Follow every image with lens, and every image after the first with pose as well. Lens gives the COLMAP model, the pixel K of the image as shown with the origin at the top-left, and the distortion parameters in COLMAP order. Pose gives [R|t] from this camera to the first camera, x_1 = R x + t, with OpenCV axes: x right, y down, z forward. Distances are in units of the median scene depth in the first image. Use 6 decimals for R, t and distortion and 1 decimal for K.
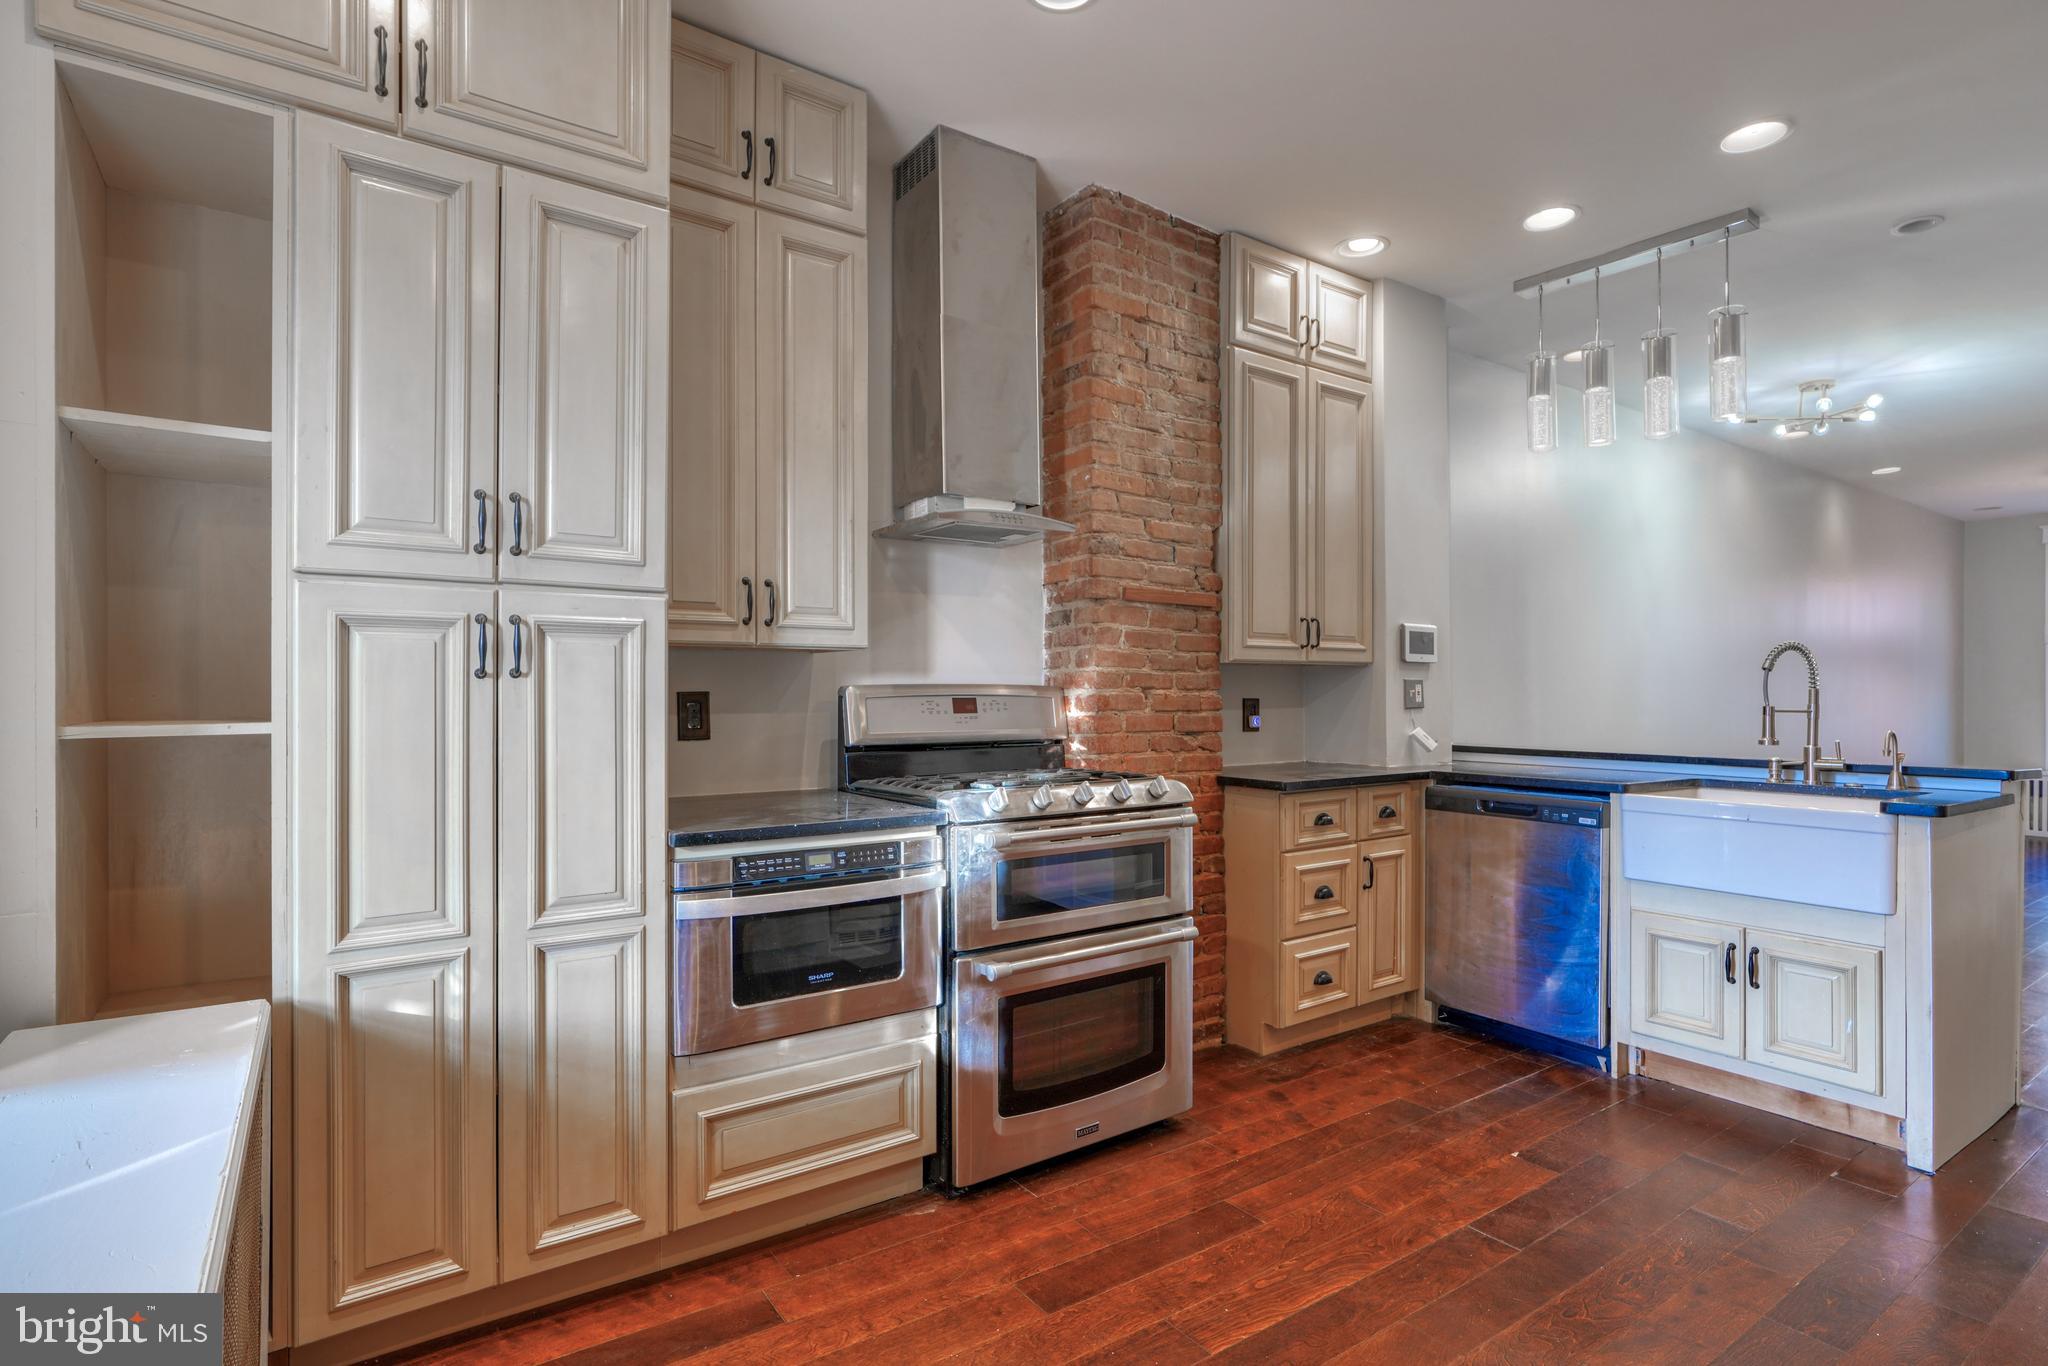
lens RADIAL K [[1014.0, 0, 1022.0], [0, 1014.0, 685.4], [0, 0, 1]] dist [-0.006043, 0.000990]
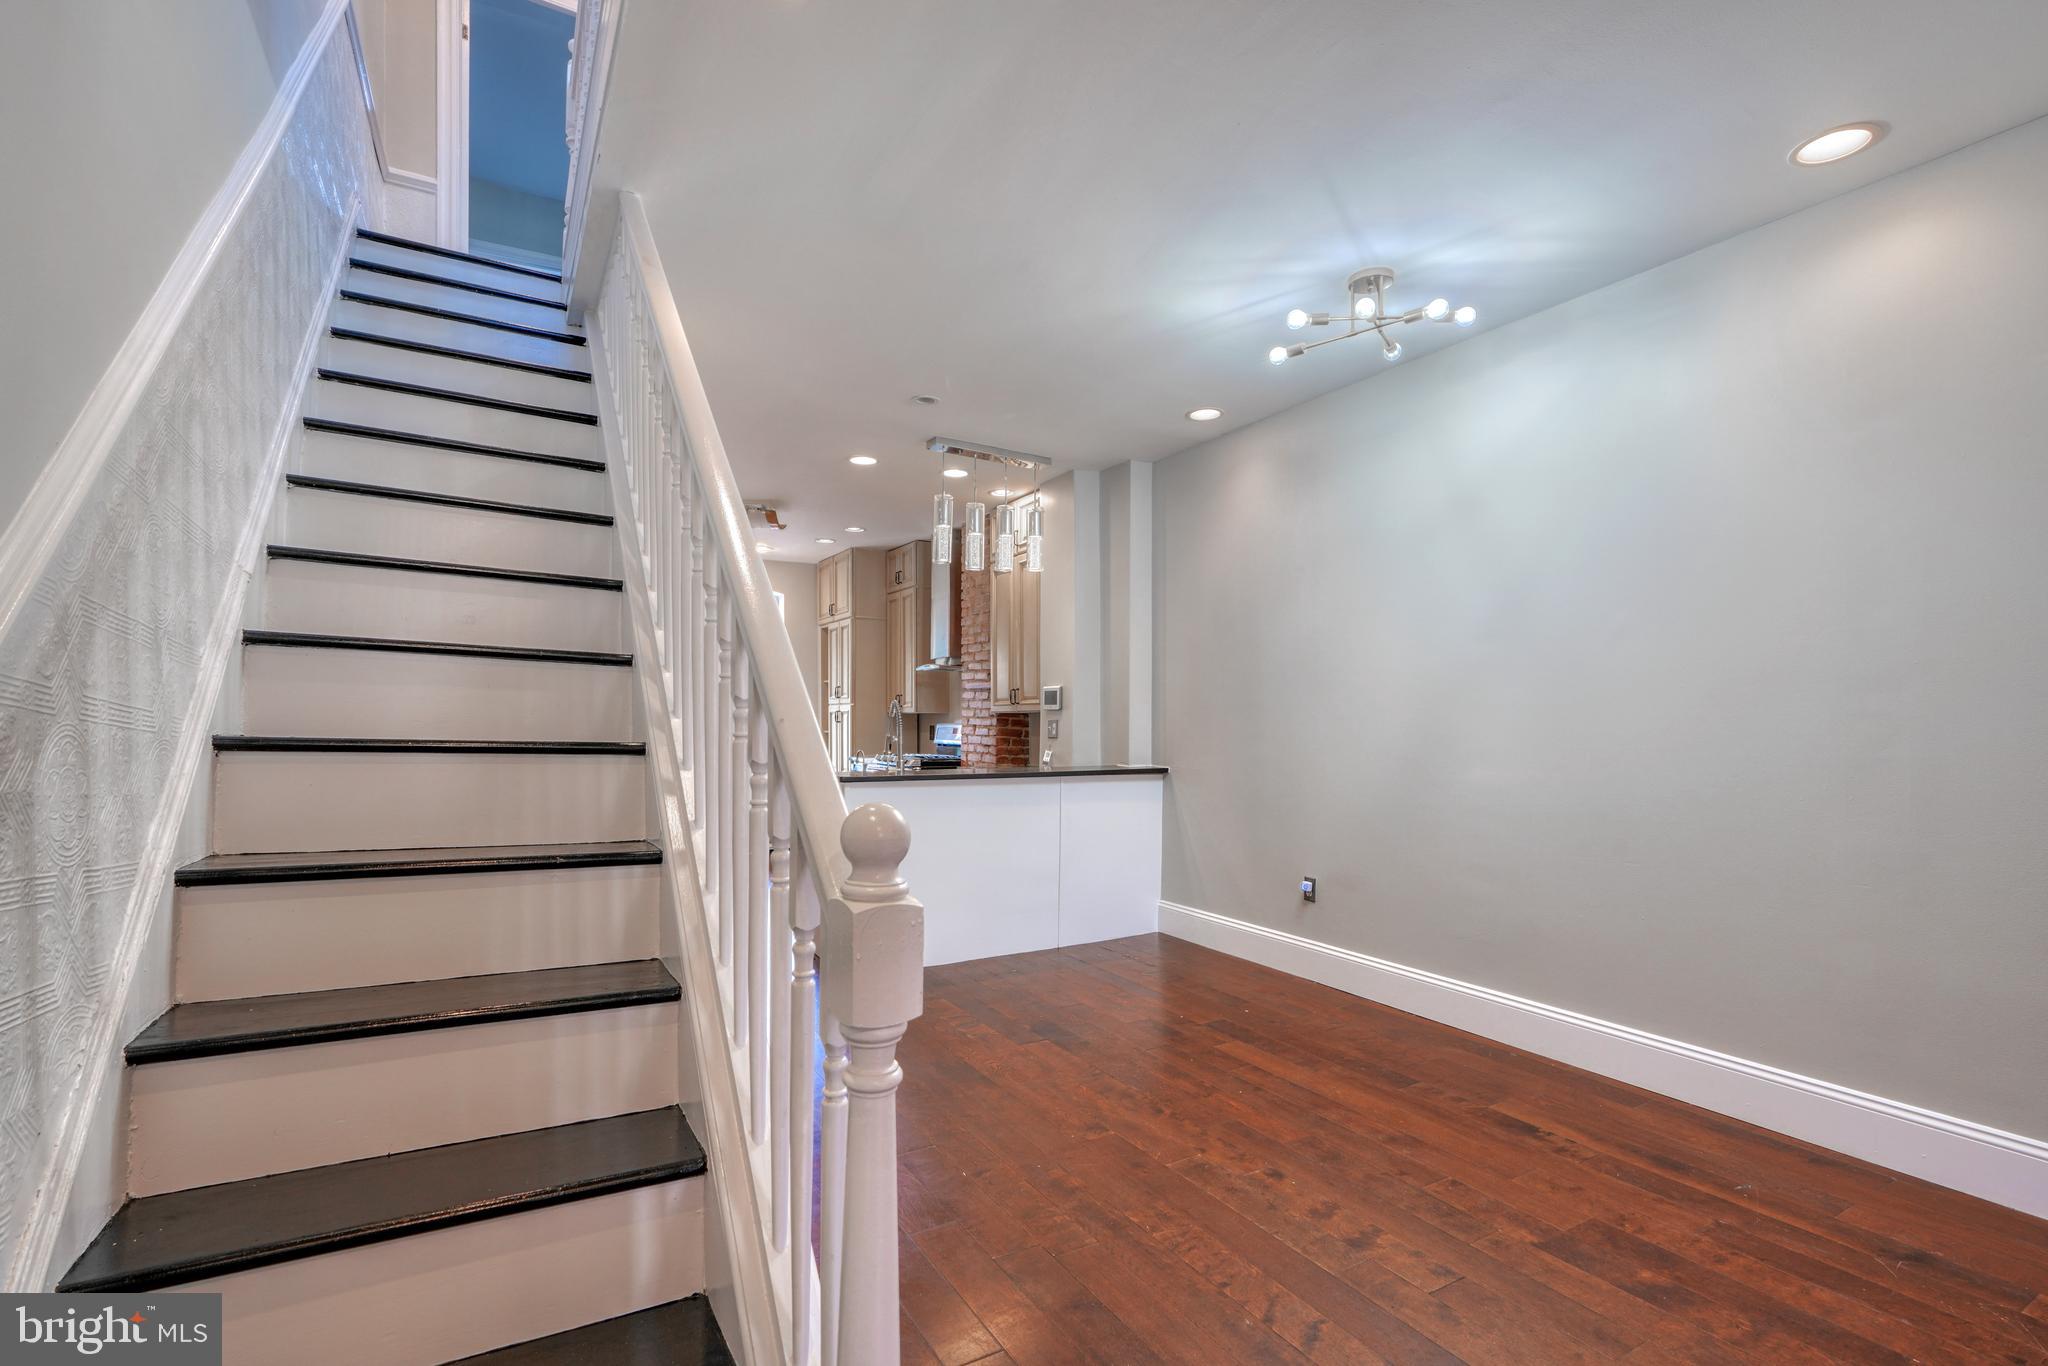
lens RADIAL K [[932.1, 0, 1022.0], [0, 932.1, 725.9], [0, 0, 1]] dist [-0.009559, 0.000808]
pose [[-0.091619, 0.002655, -0.995791, 2.585366], [0.003124, 0.999992, 0.002378, -0.000251], [0.995789, -0.002893, -0.091626, 1.490550]]
